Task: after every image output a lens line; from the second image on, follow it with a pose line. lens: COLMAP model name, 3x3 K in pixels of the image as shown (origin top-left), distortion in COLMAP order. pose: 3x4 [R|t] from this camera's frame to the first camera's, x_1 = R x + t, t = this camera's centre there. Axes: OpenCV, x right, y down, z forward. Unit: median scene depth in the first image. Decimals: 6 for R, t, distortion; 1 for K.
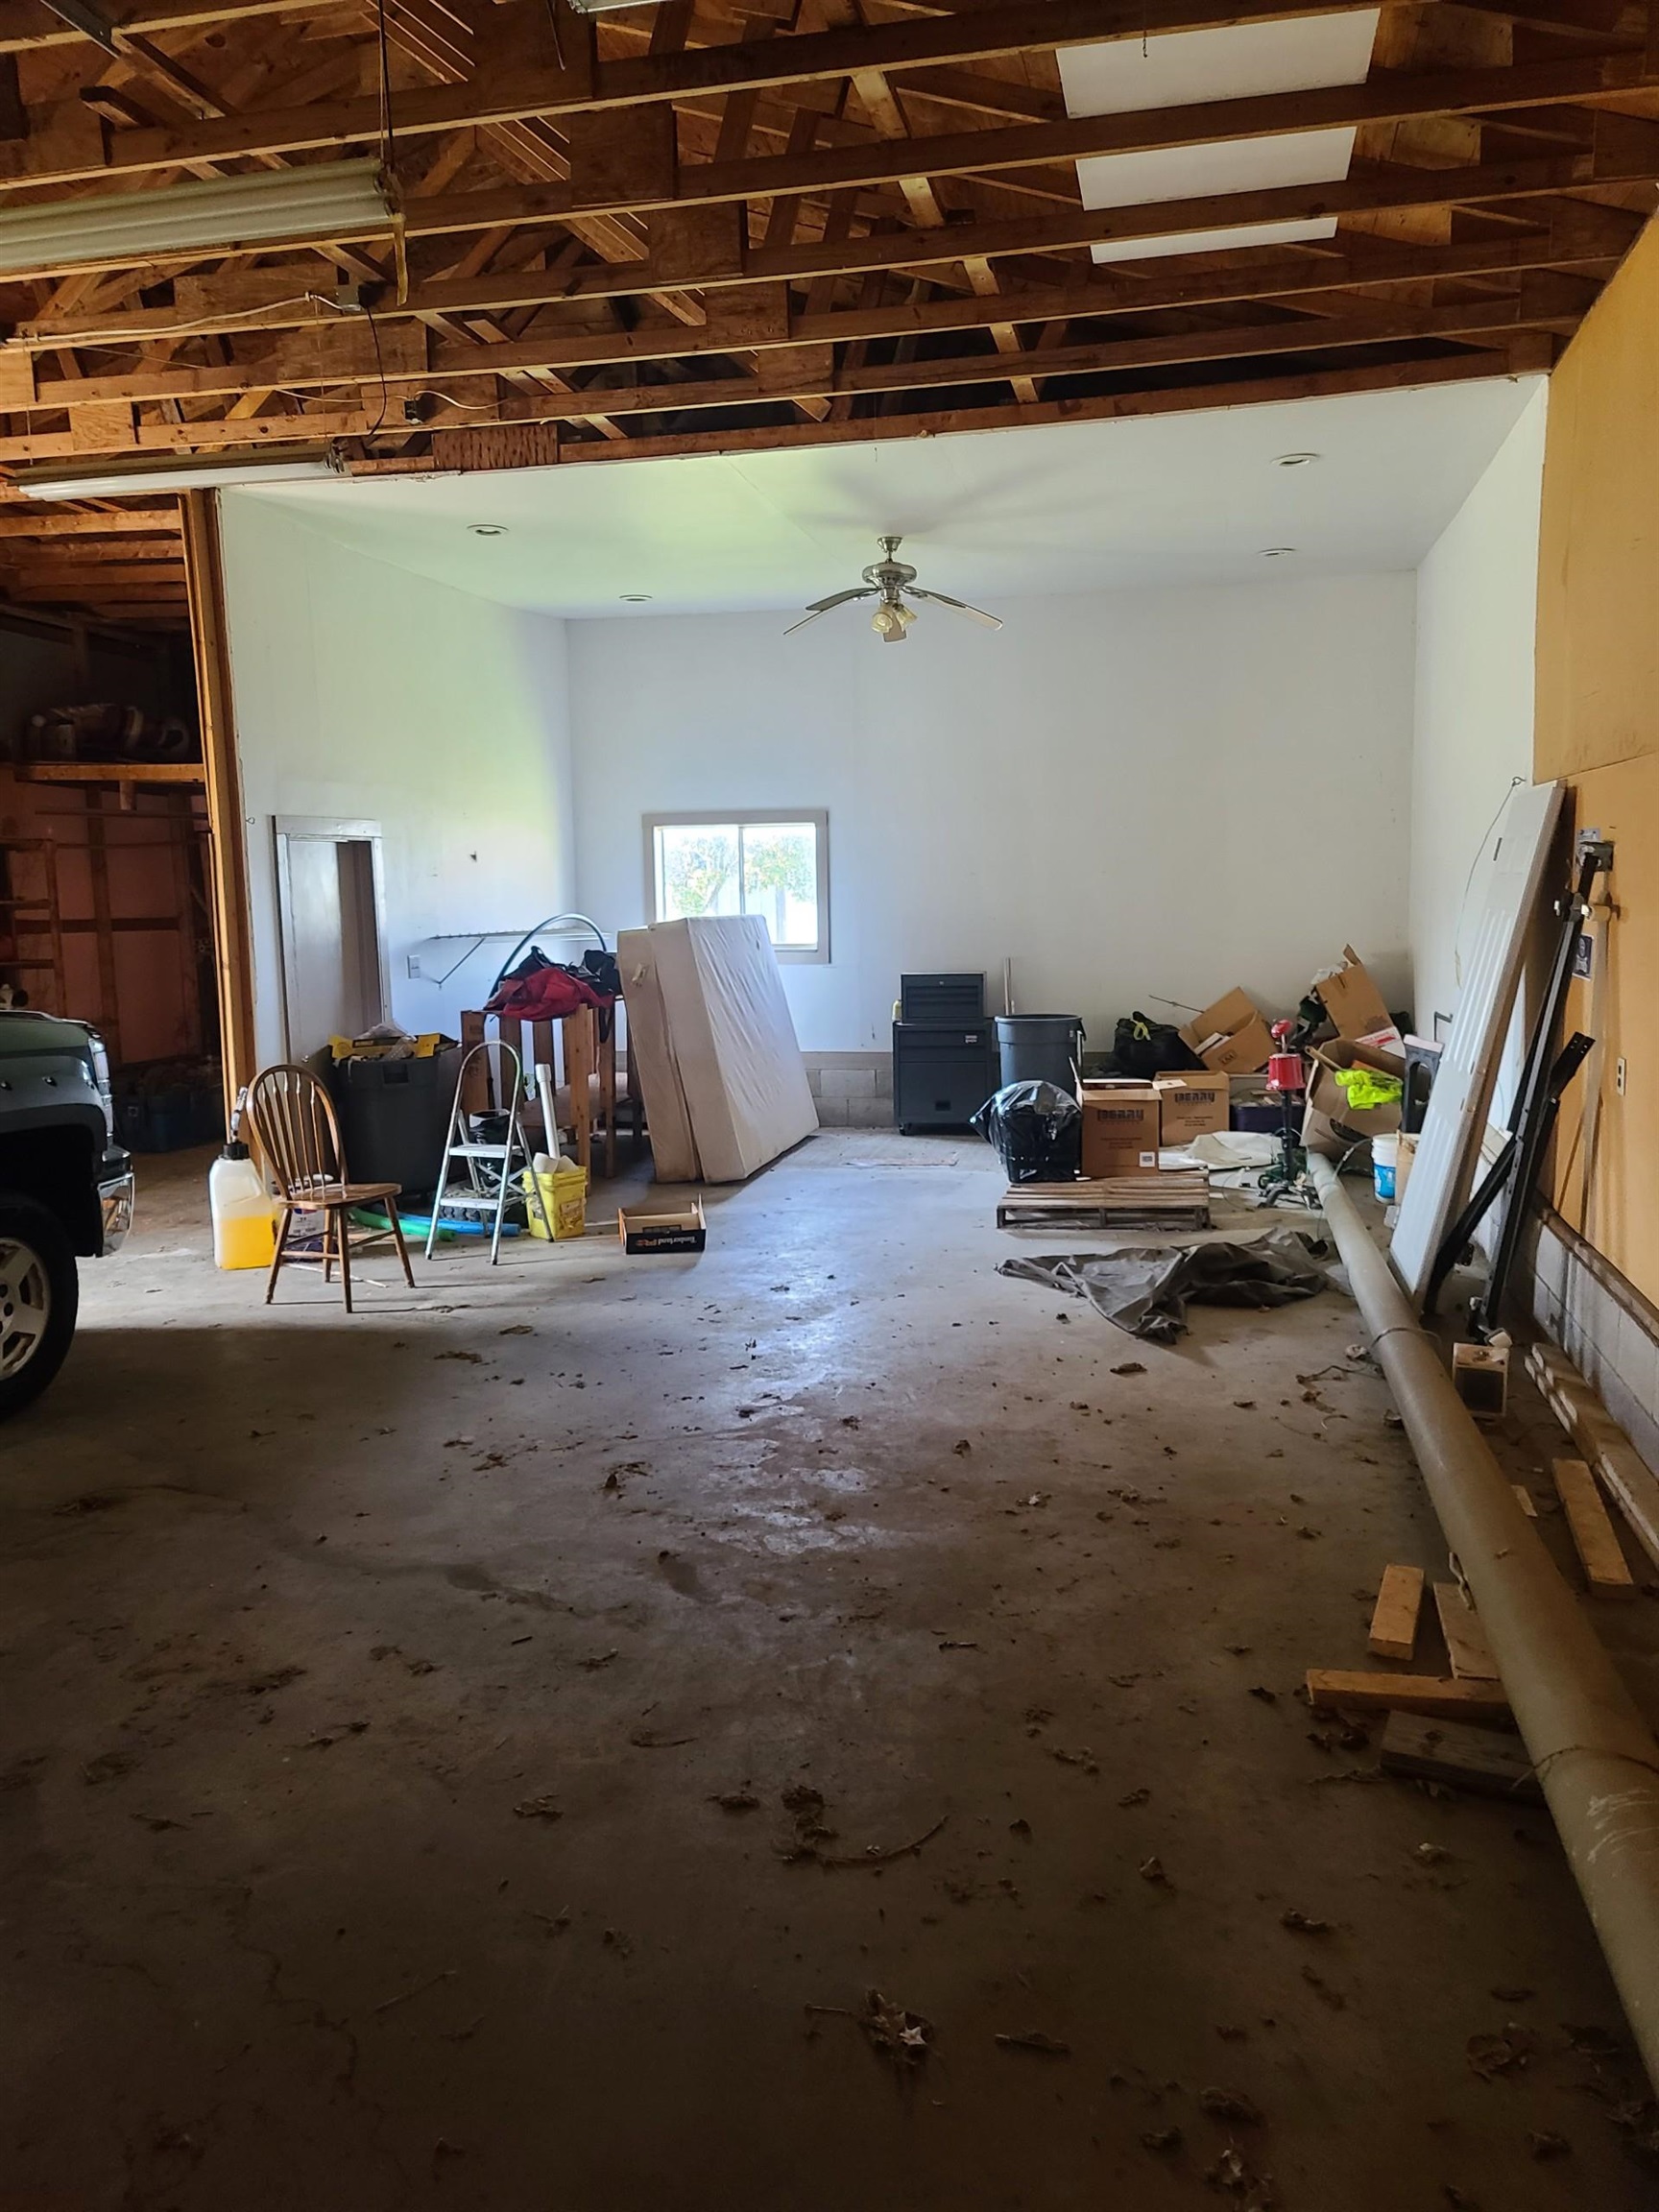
lens RADIAL K [[1644.8, 0, 829.5], [0, 1644.8, 1106.0], [0, 0, 1]] dist [0.000010, -0.000146]
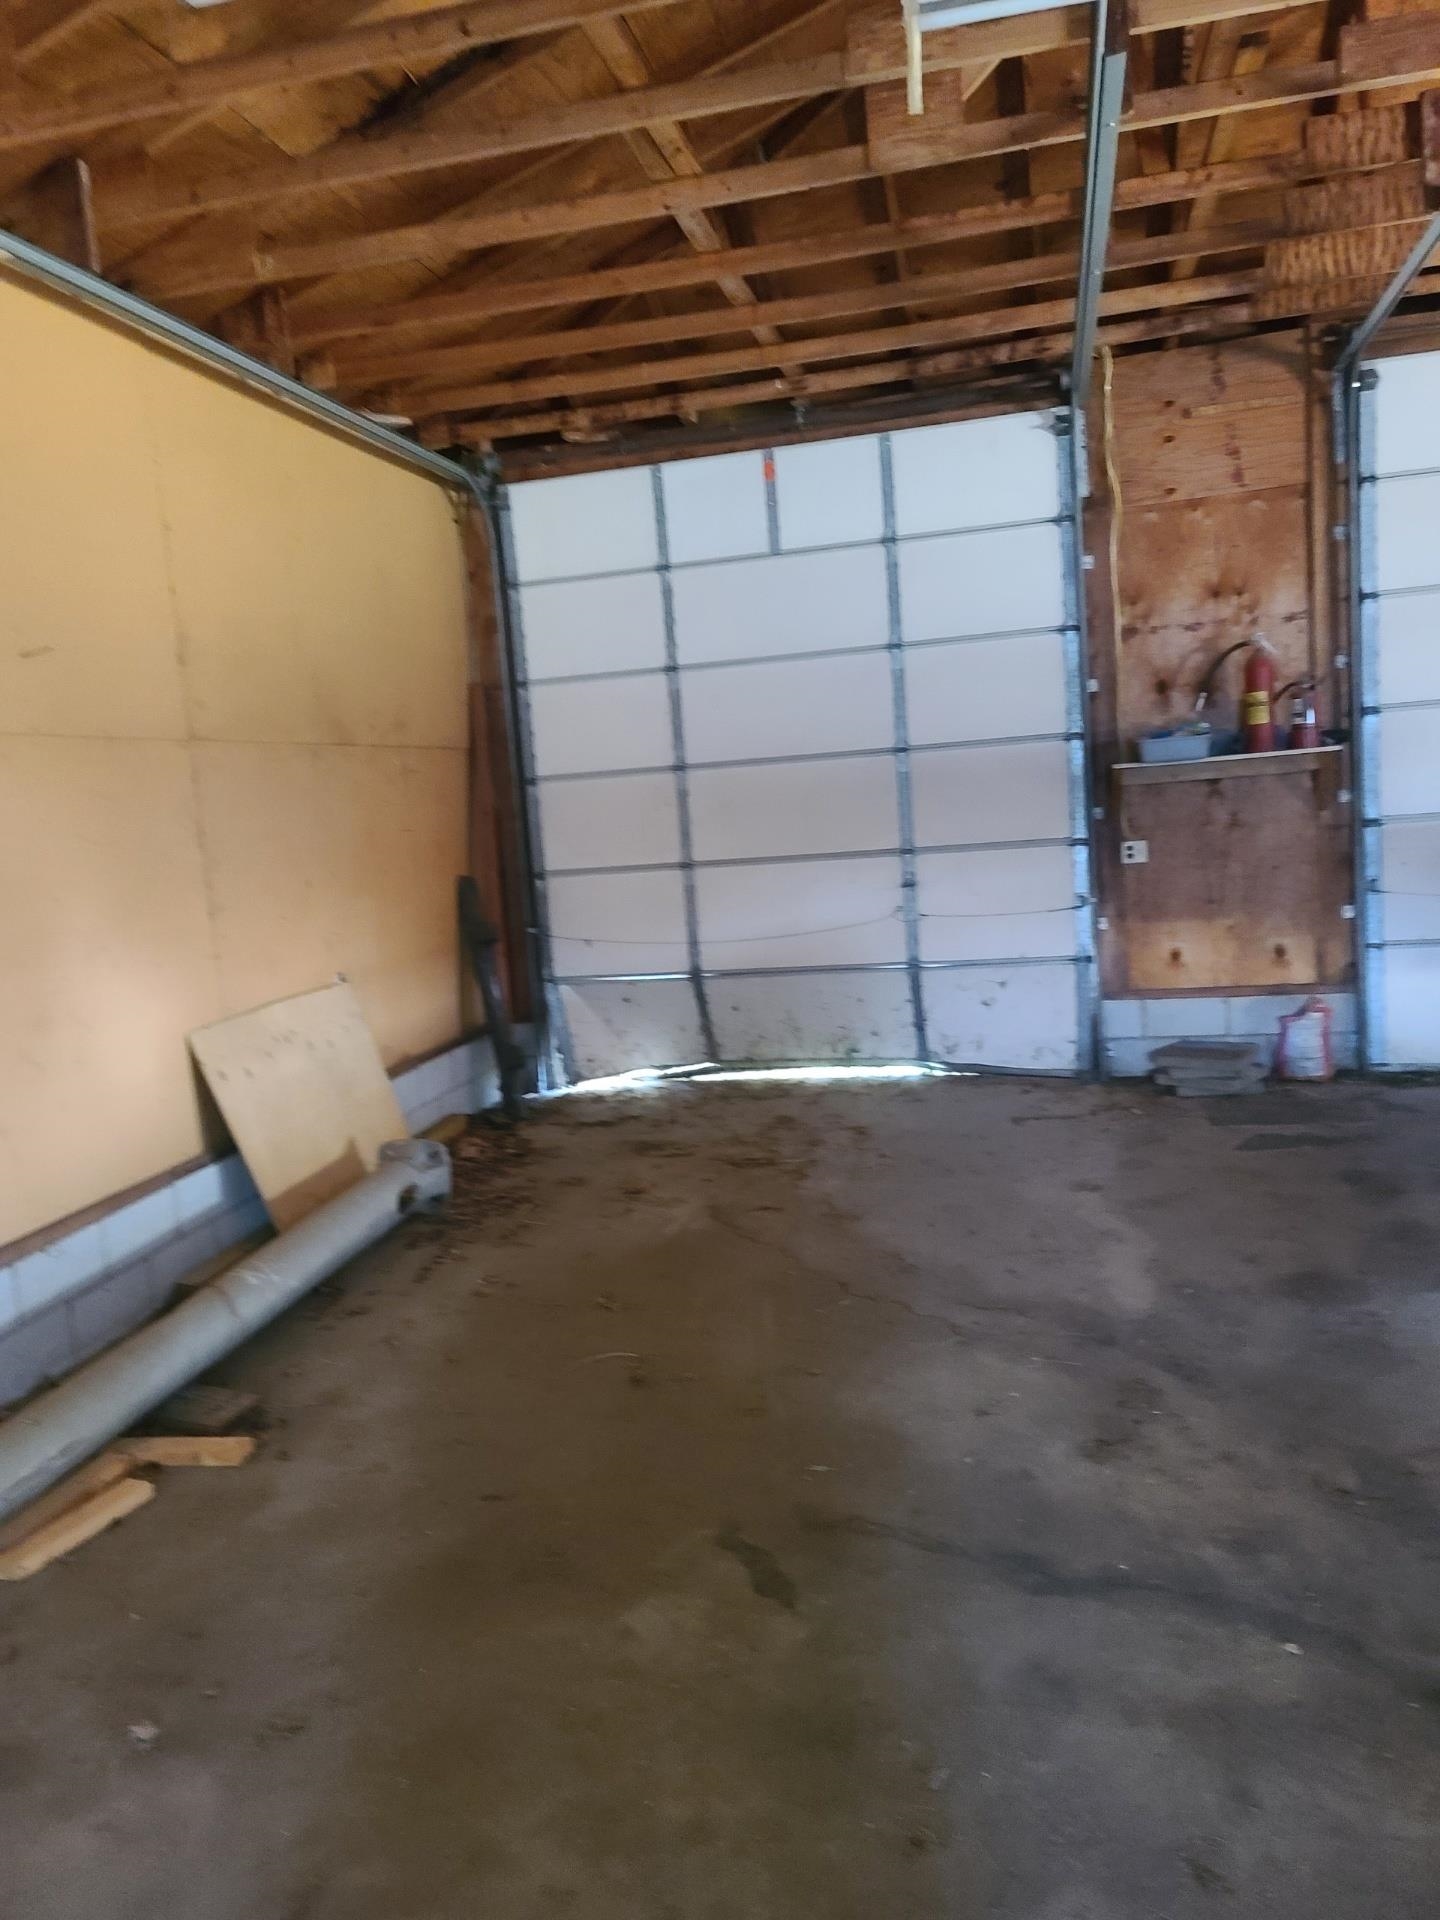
lens RADIAL K [[1427.6, 0, 720.0], [0, 1427.6, 960.0], [0, 0, 1]] dist [0.000010, -0.000146]
pose [[-0.995110, 0.098690, 0.004039, -0.130579], [0.096699, 0.965069, 0.243497, -0.272577], [0.020133, 0.242697, -0.969893, 2.096560]]
